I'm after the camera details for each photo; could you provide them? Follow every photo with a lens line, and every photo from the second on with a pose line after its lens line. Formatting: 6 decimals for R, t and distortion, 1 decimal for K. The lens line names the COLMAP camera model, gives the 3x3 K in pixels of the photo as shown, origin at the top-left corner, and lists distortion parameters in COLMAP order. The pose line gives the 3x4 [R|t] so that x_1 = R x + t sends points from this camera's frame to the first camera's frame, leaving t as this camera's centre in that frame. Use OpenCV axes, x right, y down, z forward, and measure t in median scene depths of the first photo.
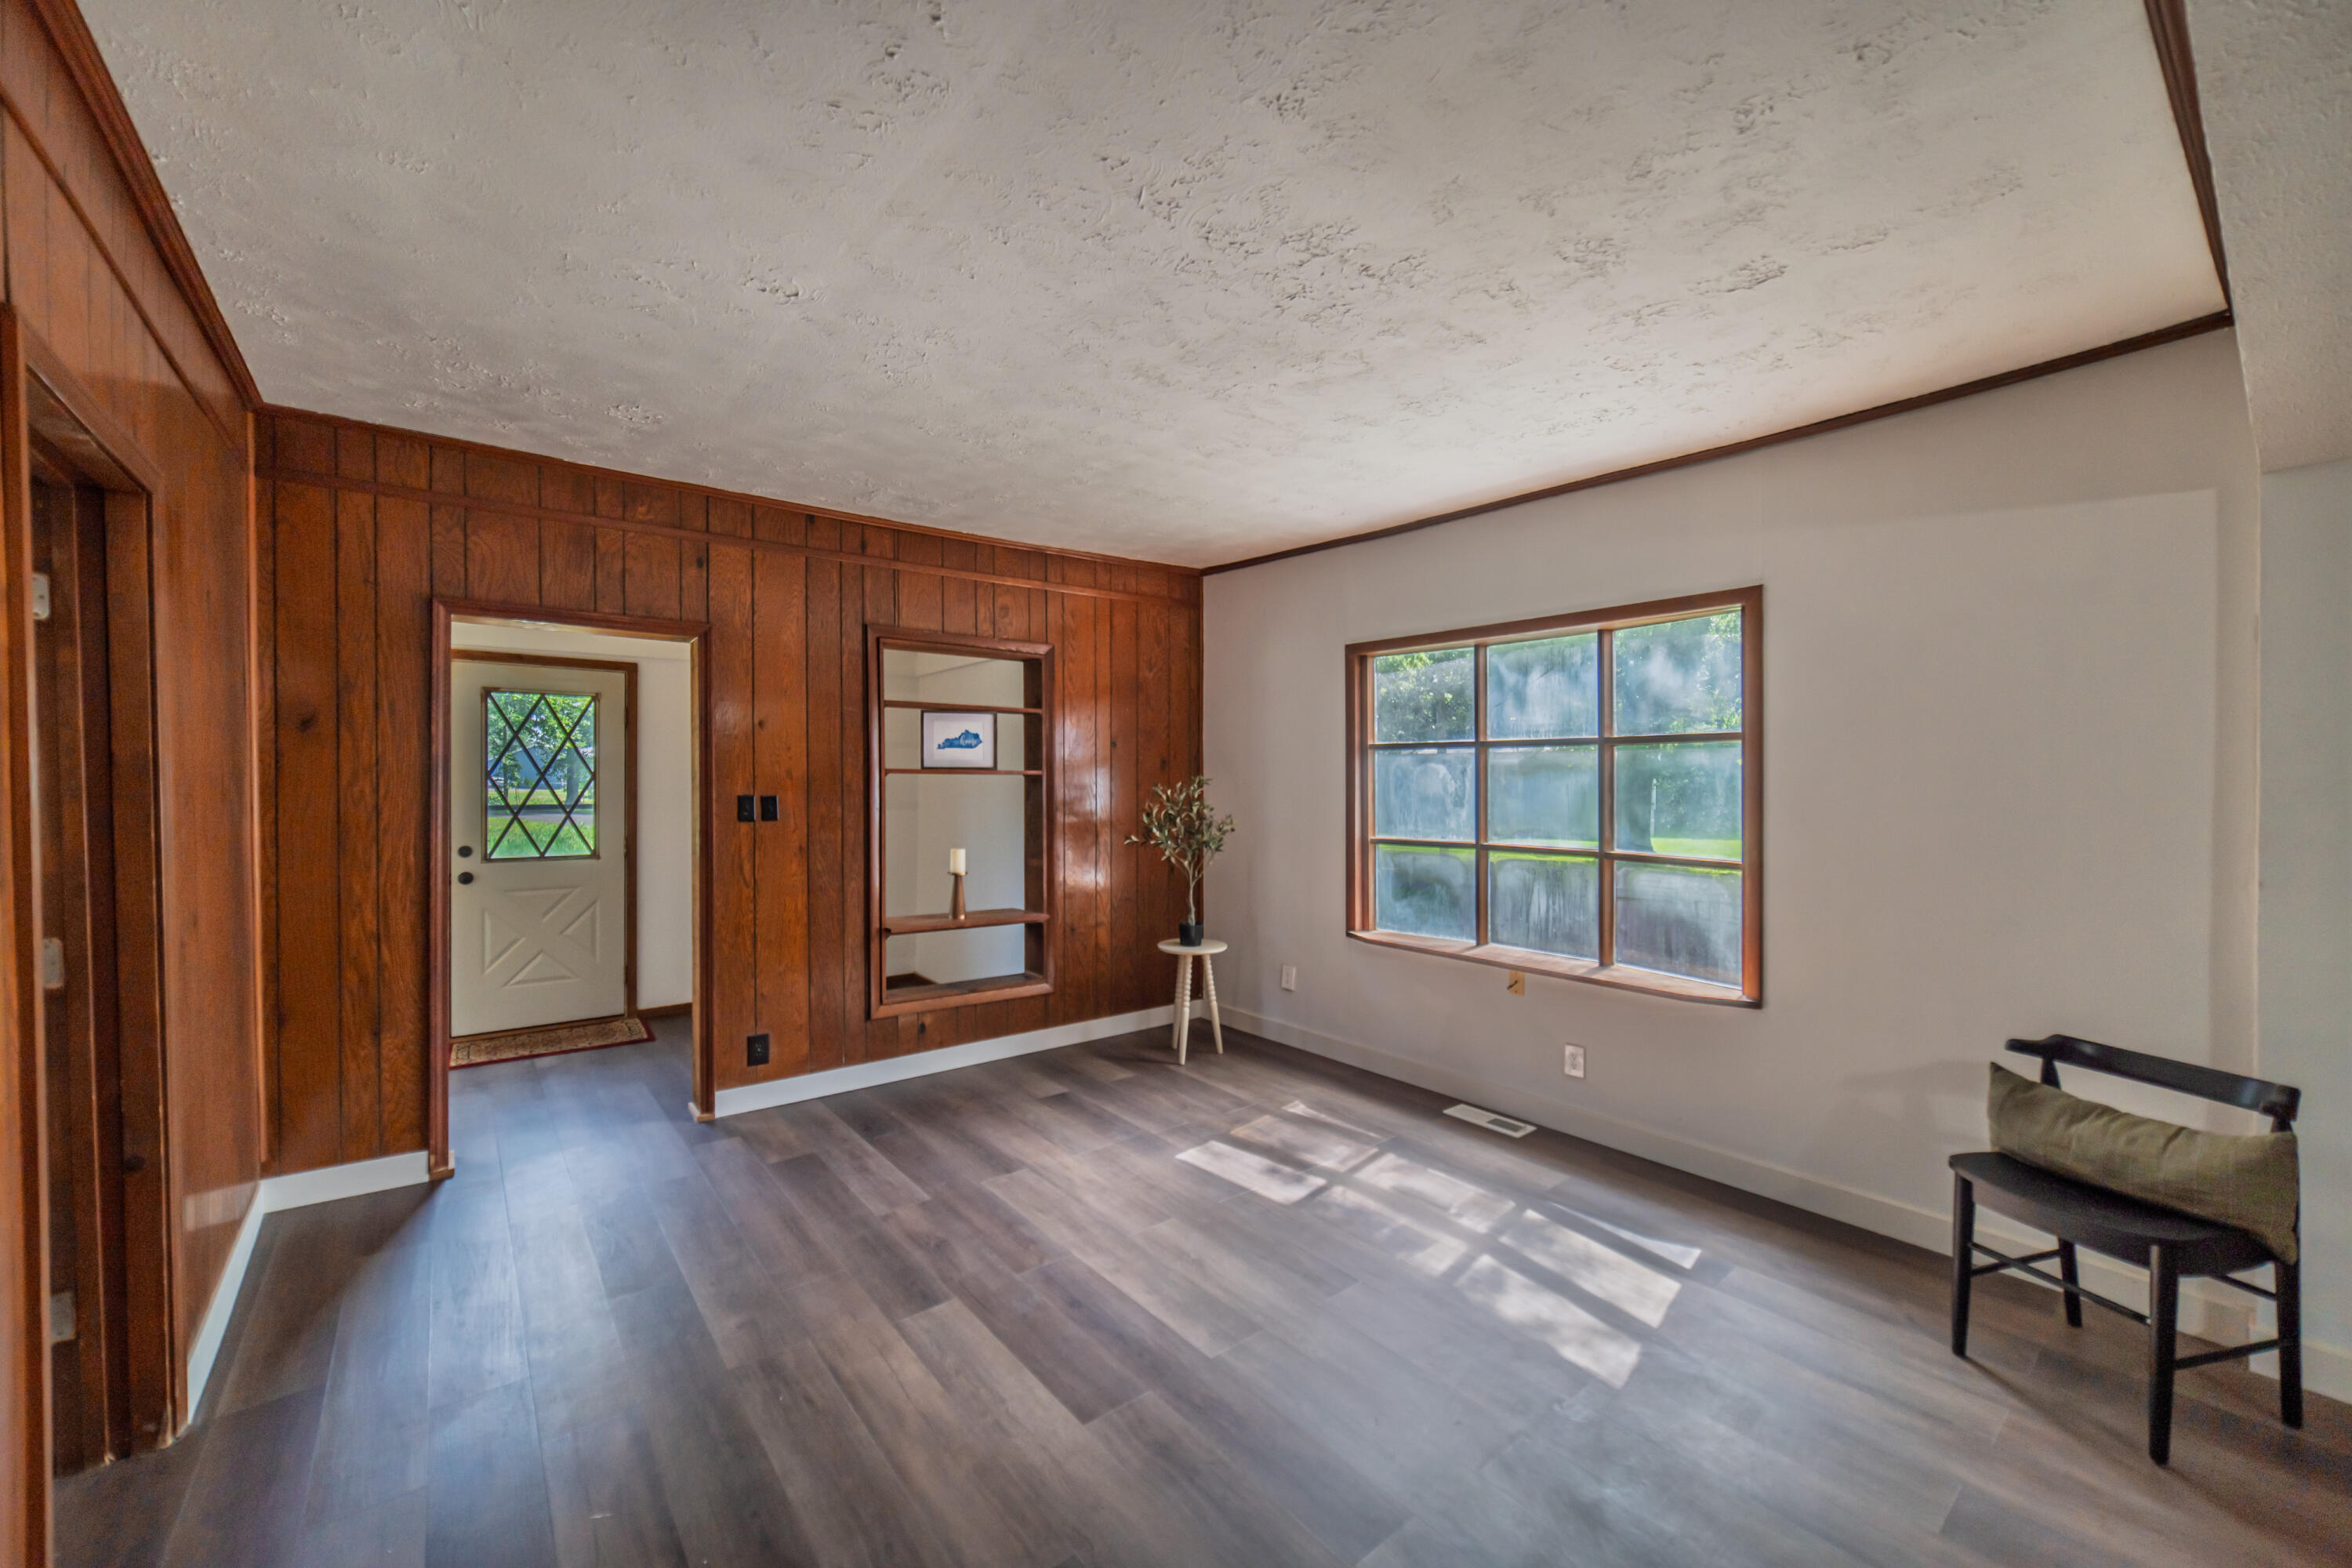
lens RADIAL K [[907.1, 0, 1151.8], [0, 907.1, 789.0], [0, 0, 1]] dist [-0.004359, 0.002166]
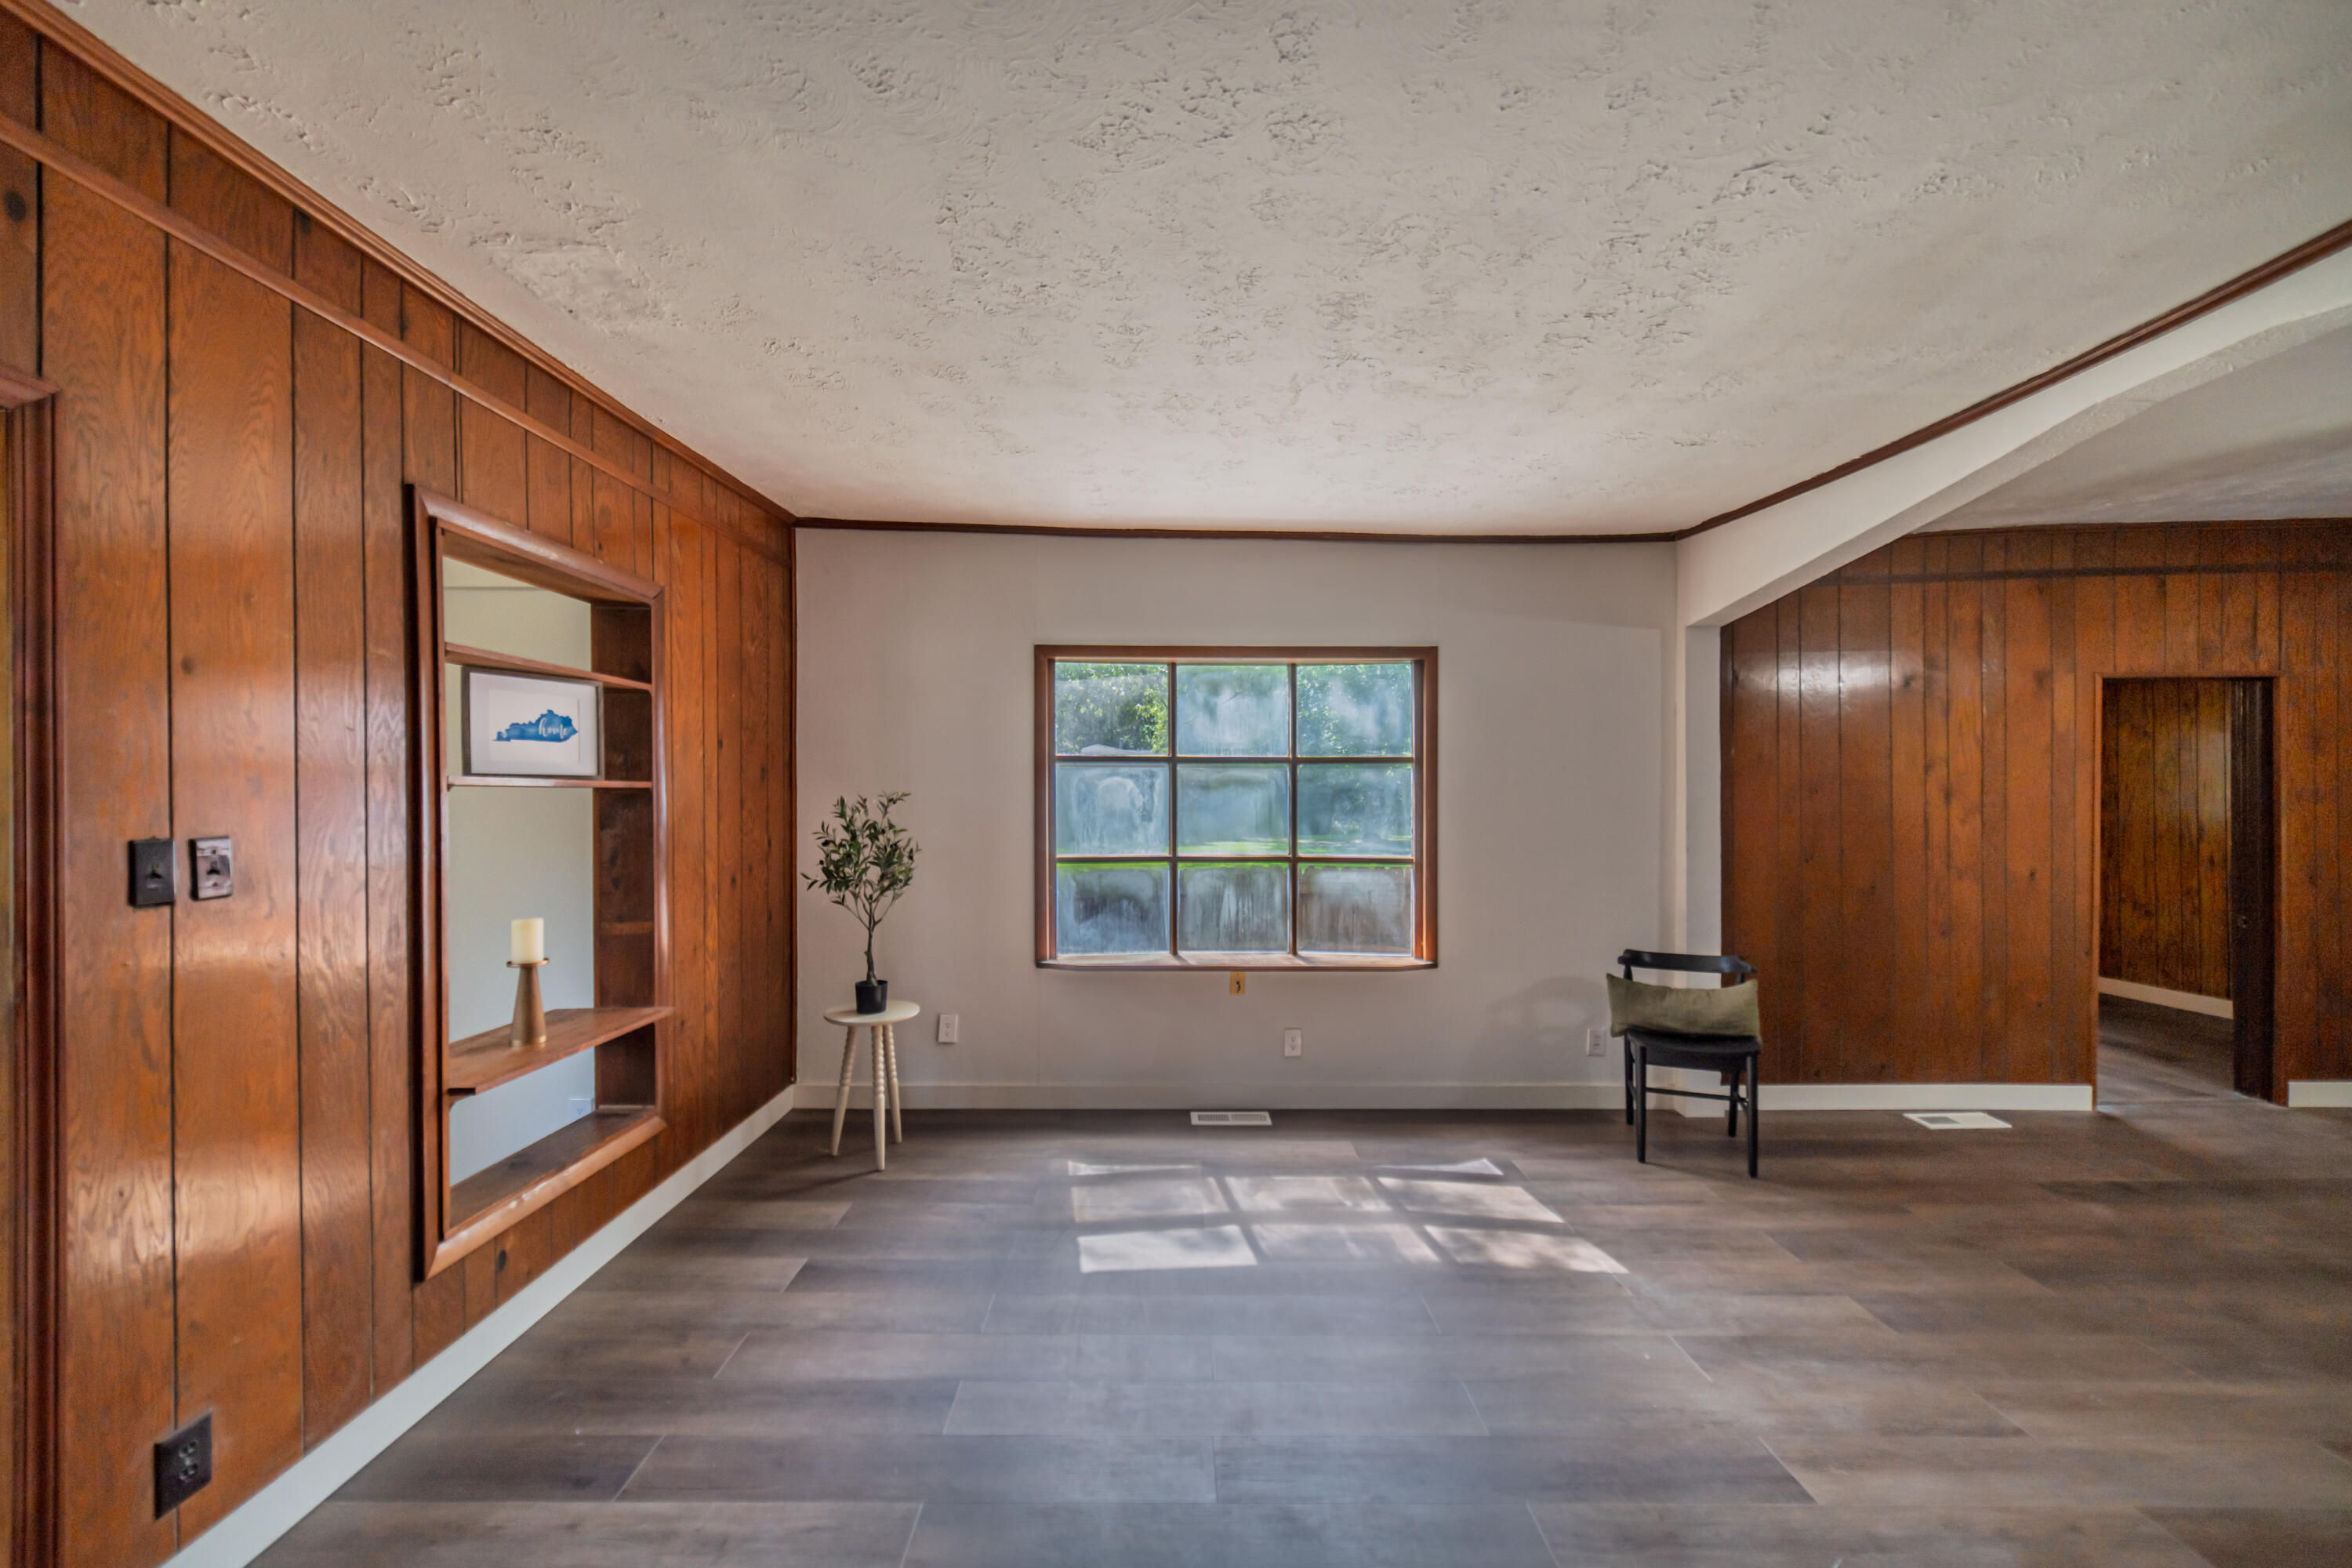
lens RADIAL K [[907.1, 0, 1169.5], [0, 907.1, 789.7], [0, 0, 1]] dist [-0.004359, 0.002166]
pose [[0.611452, -0.000150, 0.791281, -0.490035], [0.009697, 0.999926, -0.007303, -0.007693], [-0.791222, 0.012138, 0.611409, 0.401507]]
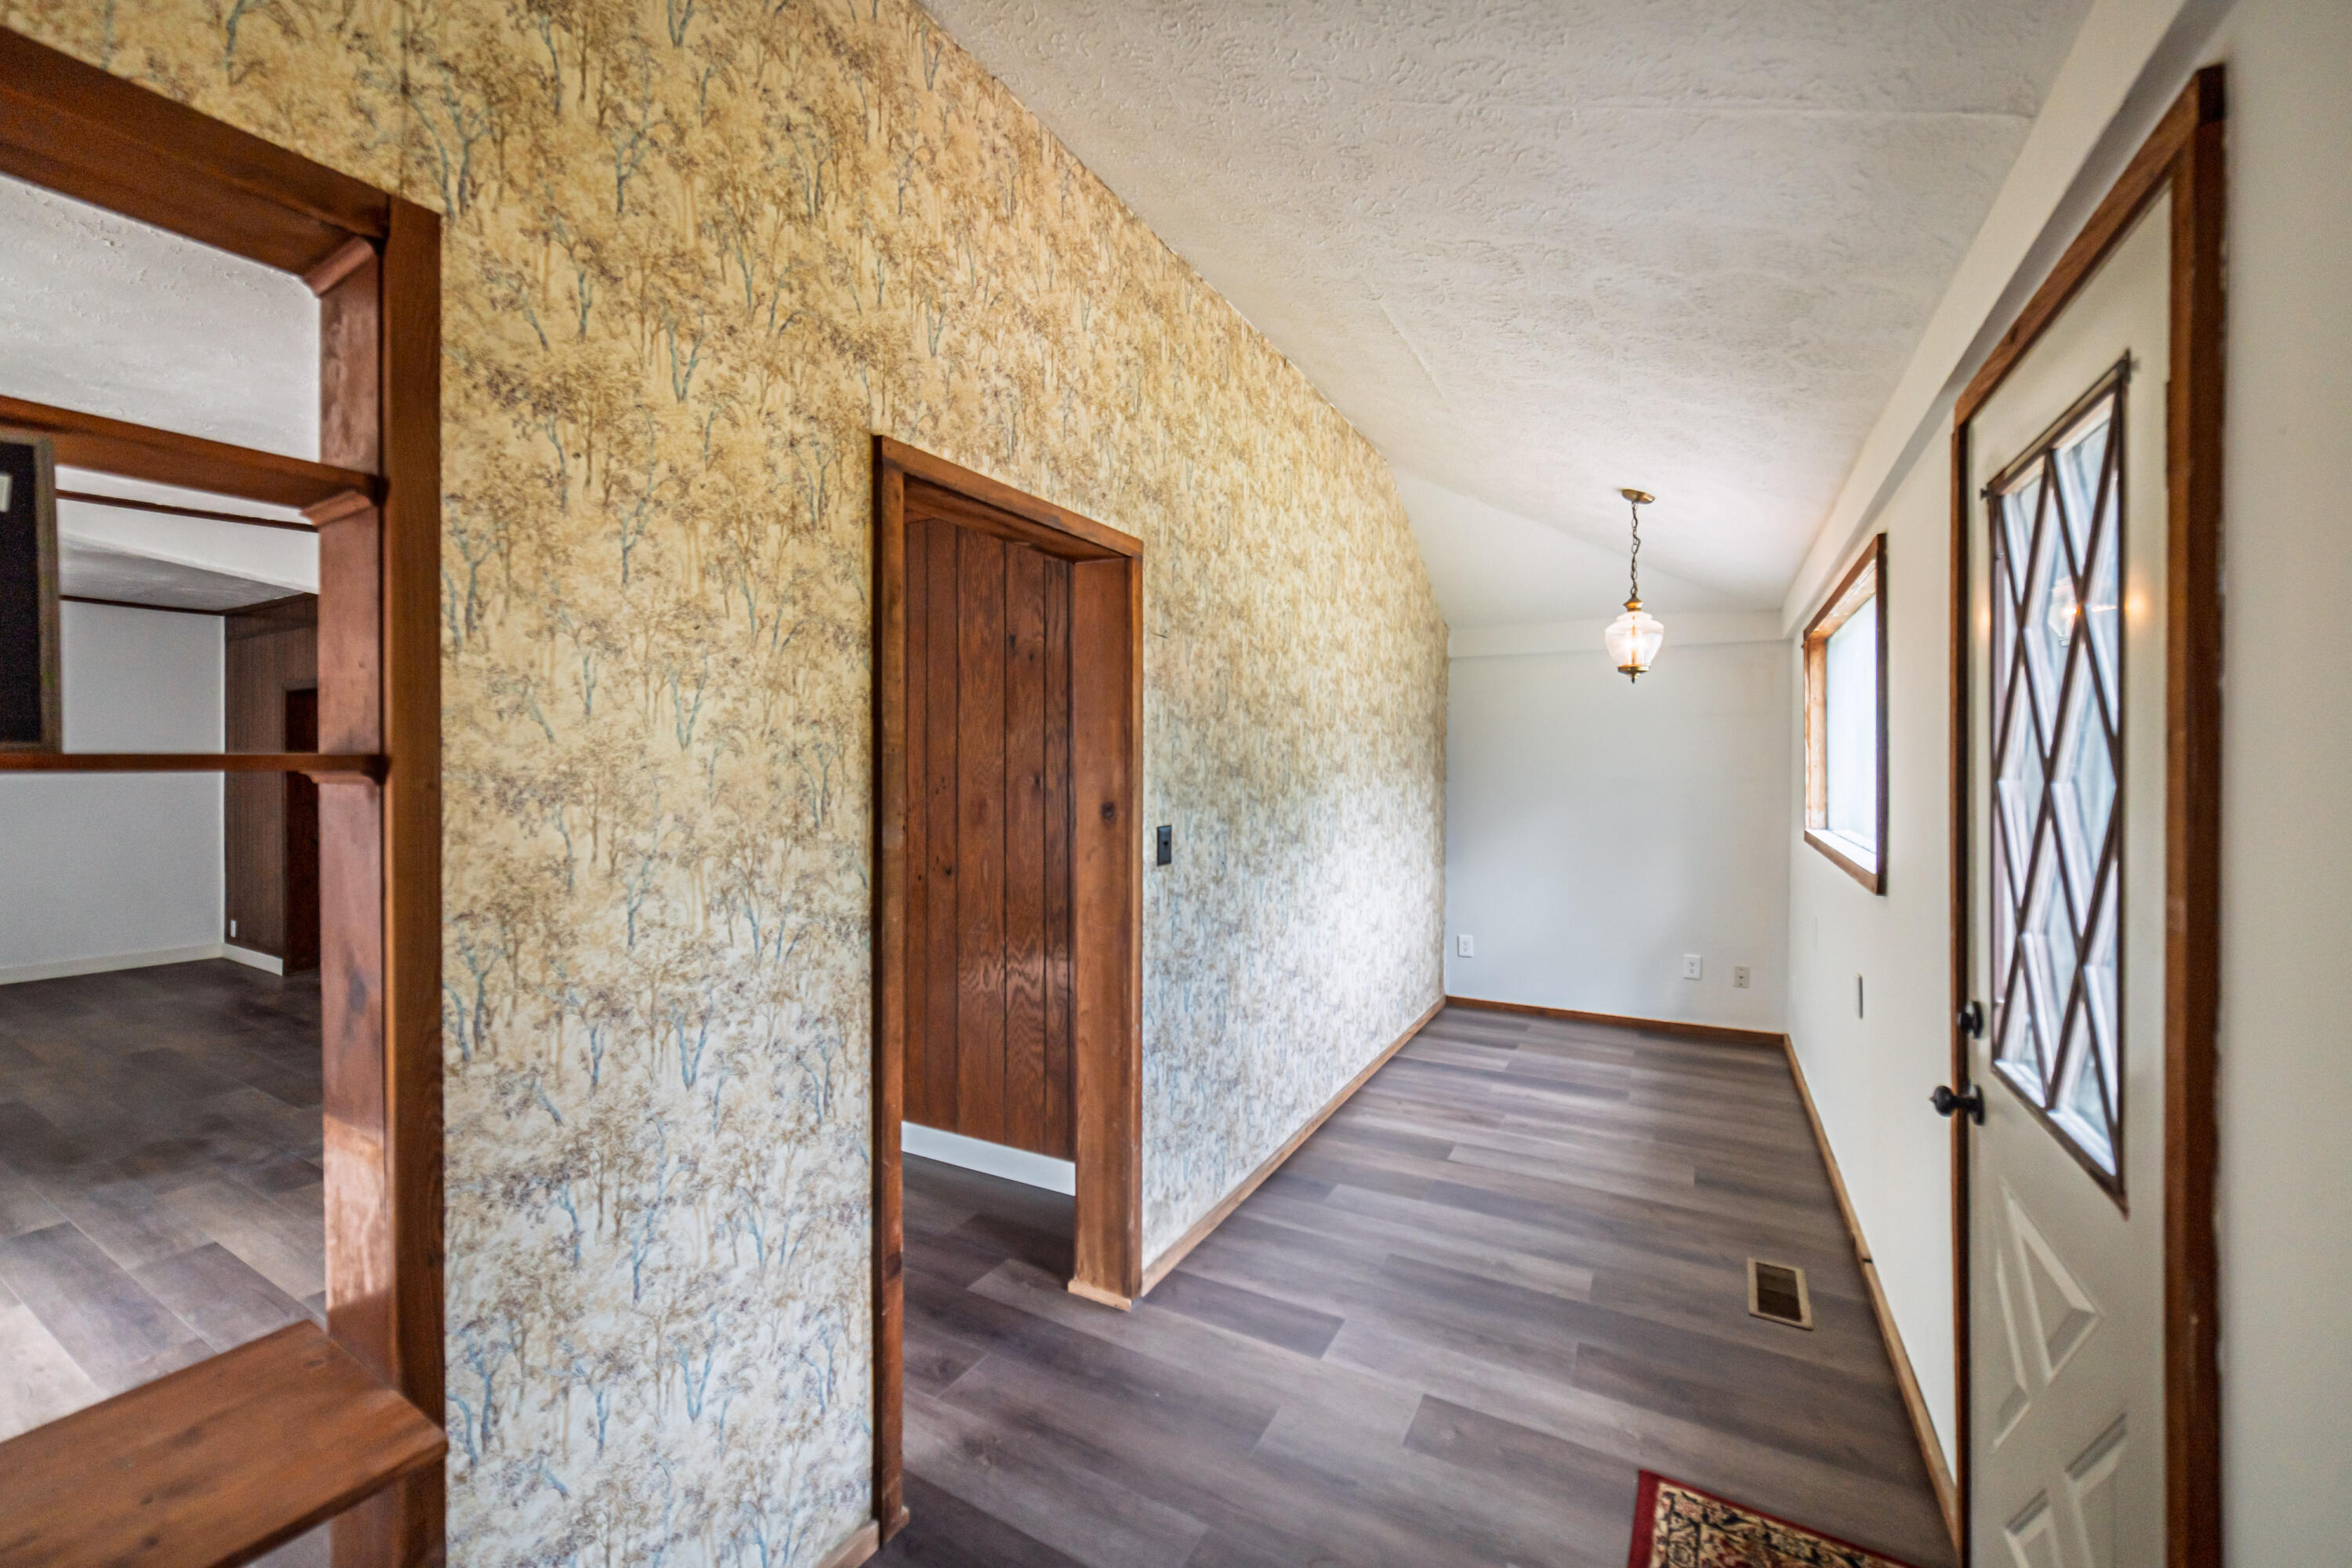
lens RADIAL K [[907.1, 0, 1146.5], [0, 907.1, 792.0], [0, 0, 1]] dist [-0.004359, 0.002166]
pose [[-0.925772, 0.003536, -0.378066, -0.451558], [-0.008313, 0.999524, 0.029705, -0.019197], [0.377991, 0.030643, -0.925302, 1.450759]]
